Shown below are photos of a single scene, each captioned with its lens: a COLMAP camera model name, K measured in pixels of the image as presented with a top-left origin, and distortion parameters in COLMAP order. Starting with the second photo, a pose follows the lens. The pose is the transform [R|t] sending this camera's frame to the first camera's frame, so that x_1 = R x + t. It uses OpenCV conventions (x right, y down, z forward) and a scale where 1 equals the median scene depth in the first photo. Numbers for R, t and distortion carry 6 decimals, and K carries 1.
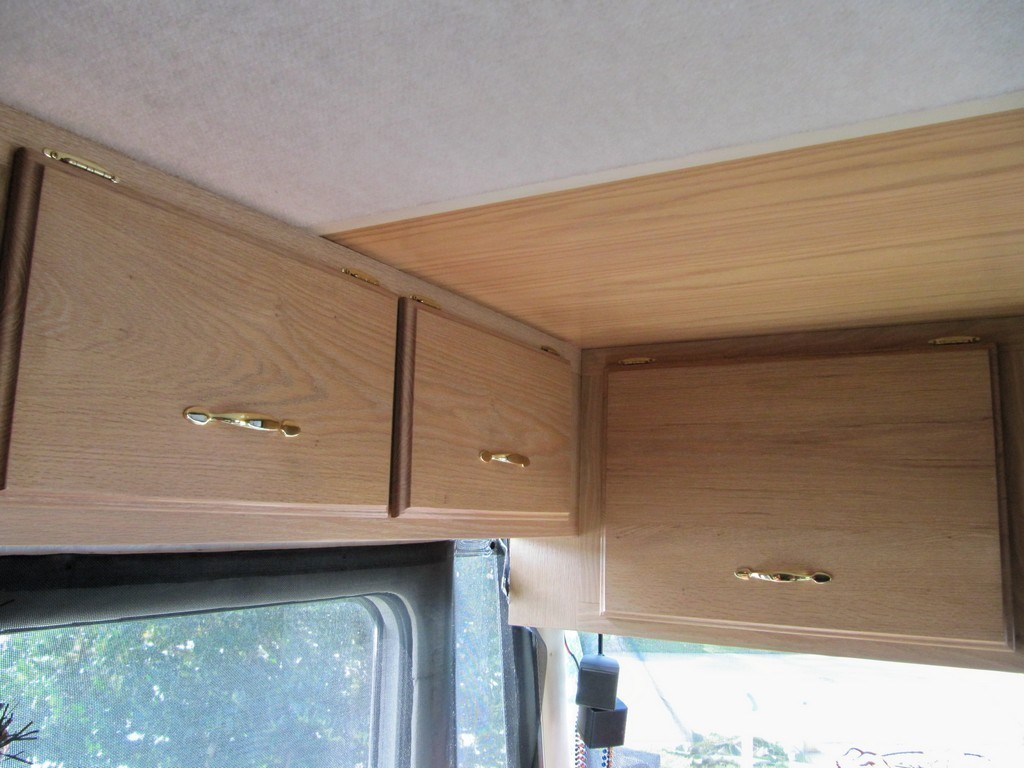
lens RADIAL K [[838.2, 0, 504.6], [0, 838.2, 378.5], [0, 0, 1]] dist [-0.063310, 0.030912]
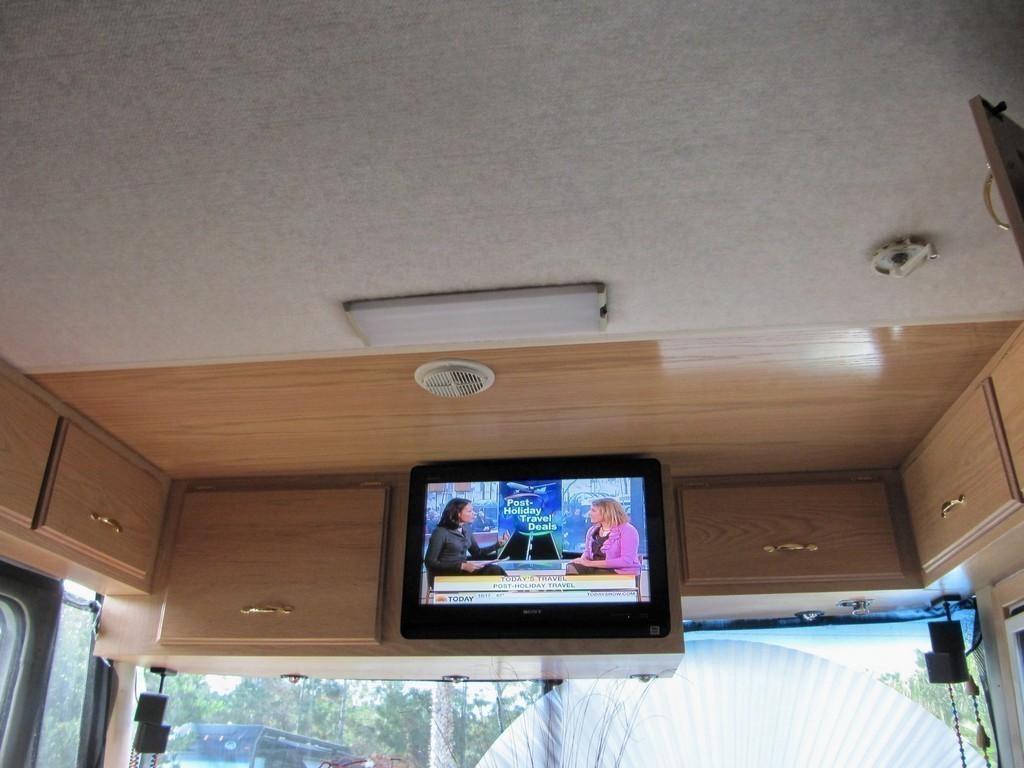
lens RADIAL K [[838.2, 0, 510.4], [0, 838.2, 384.8], [0, 0, 1]] dist [-0.063310, 0.030912]
pose [[0.919091, 0.151737, 0.363659, 0.097272], [-0.043907, 0.956574, -0.288163, 0.264327], [-0.391592, 0.248881, 0.885841, -0.852584]]
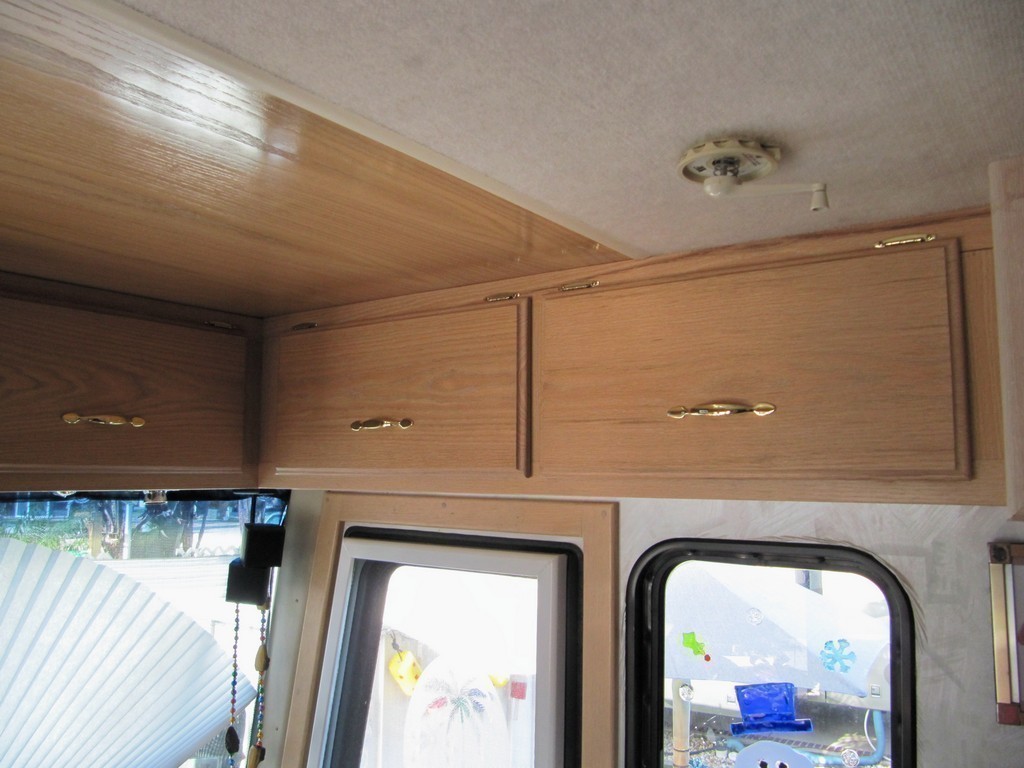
lens RADIAL K [[838.2, 0, 502.2], [0, 838.2, 383.3], [0, 0, 1]] dist [-0.063310, 0.030912]
pose [[0.100979, 0.081742, 0.991525, 0.317416], [-0.166129, 0.984012, -0.064203, -0.000729], [-0.980920, -0.158238, 0.112945, -0.061769]]
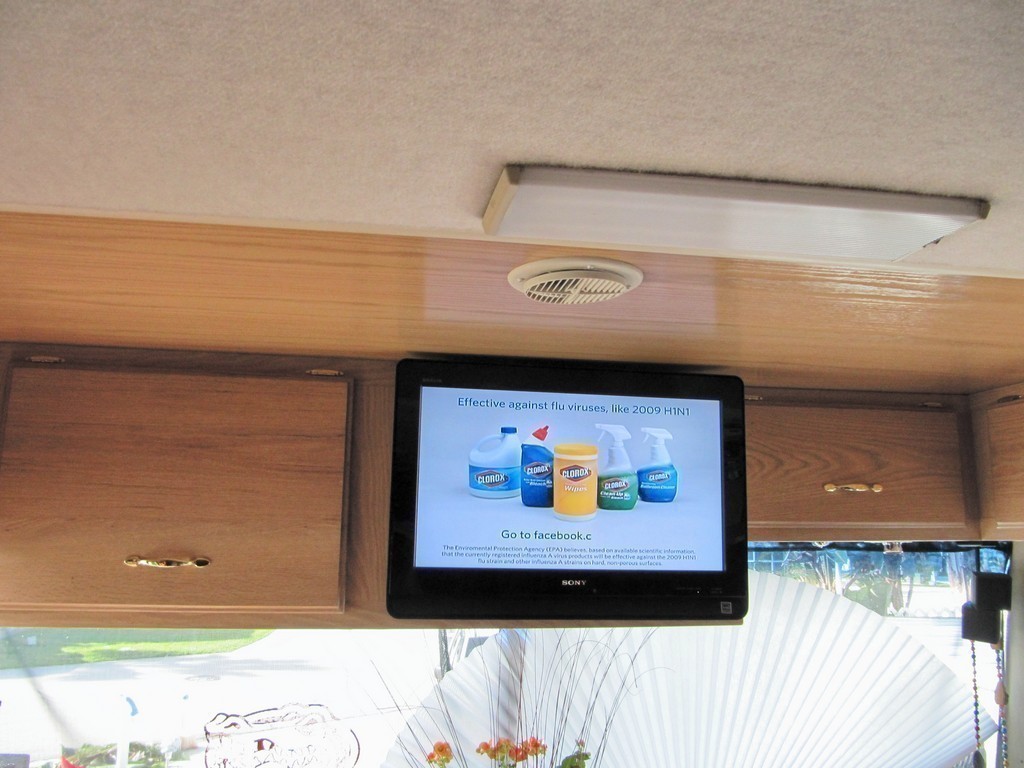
lens RADIAL K [[838.2, 0, 511.0], [0, 838.2, 381.4], [0, 0, 1]] dist [-0.063310, 0.030912]
pose [[0.769523, 0.094122, 0.631645, -0.045322], [-0.094648, 0.994965, -0.032953, -0.016913], [-0.631566, -0.034426, 0.774557, -0.173185]]
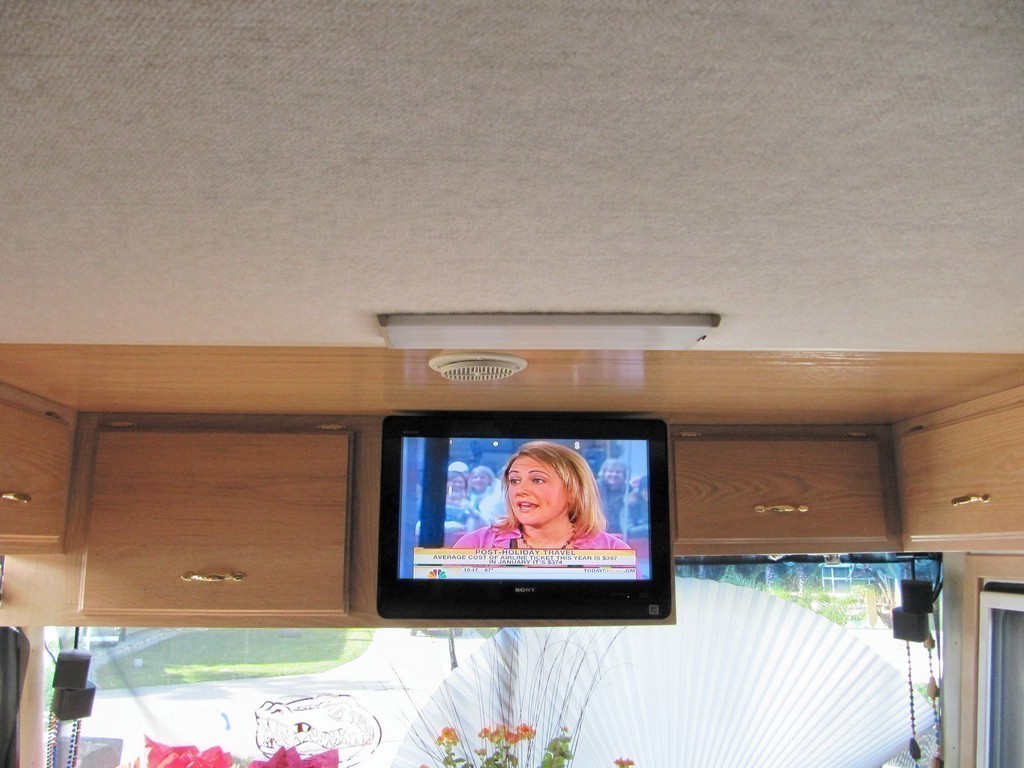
lens RADIAL K [[838.2, 0, 510.9], [0, 838.2, 382.1], [0, 0, 1]] dist [-0.063310, 0.030912]
pose [[0.832263, 0.080897, 0.548447, -0.069894], [-0.064413, 0.996706, -0.049269, -0.074155], [-0.550627, 0.005677, 0.834732, -0.550462]]
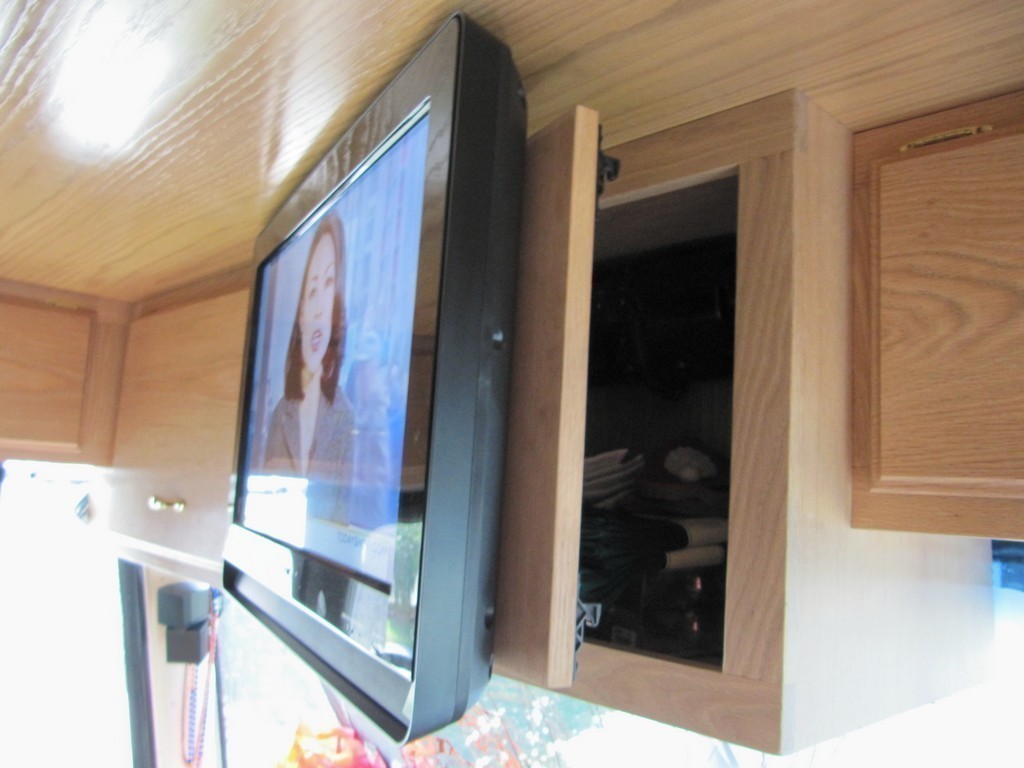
lens RADIAL K [[838.2, 0, 513.9], [0, 838.2, 383.0], [0, 0, 1]] dist [-0.063310, 0.030912]
pose [[0.958289, -0.004828, -0.285761, 1.071373], [0.011822, 0.999671, 0.022754, 0.063141], [0.285557, -0.025183, 0.958031, 0.106841]]
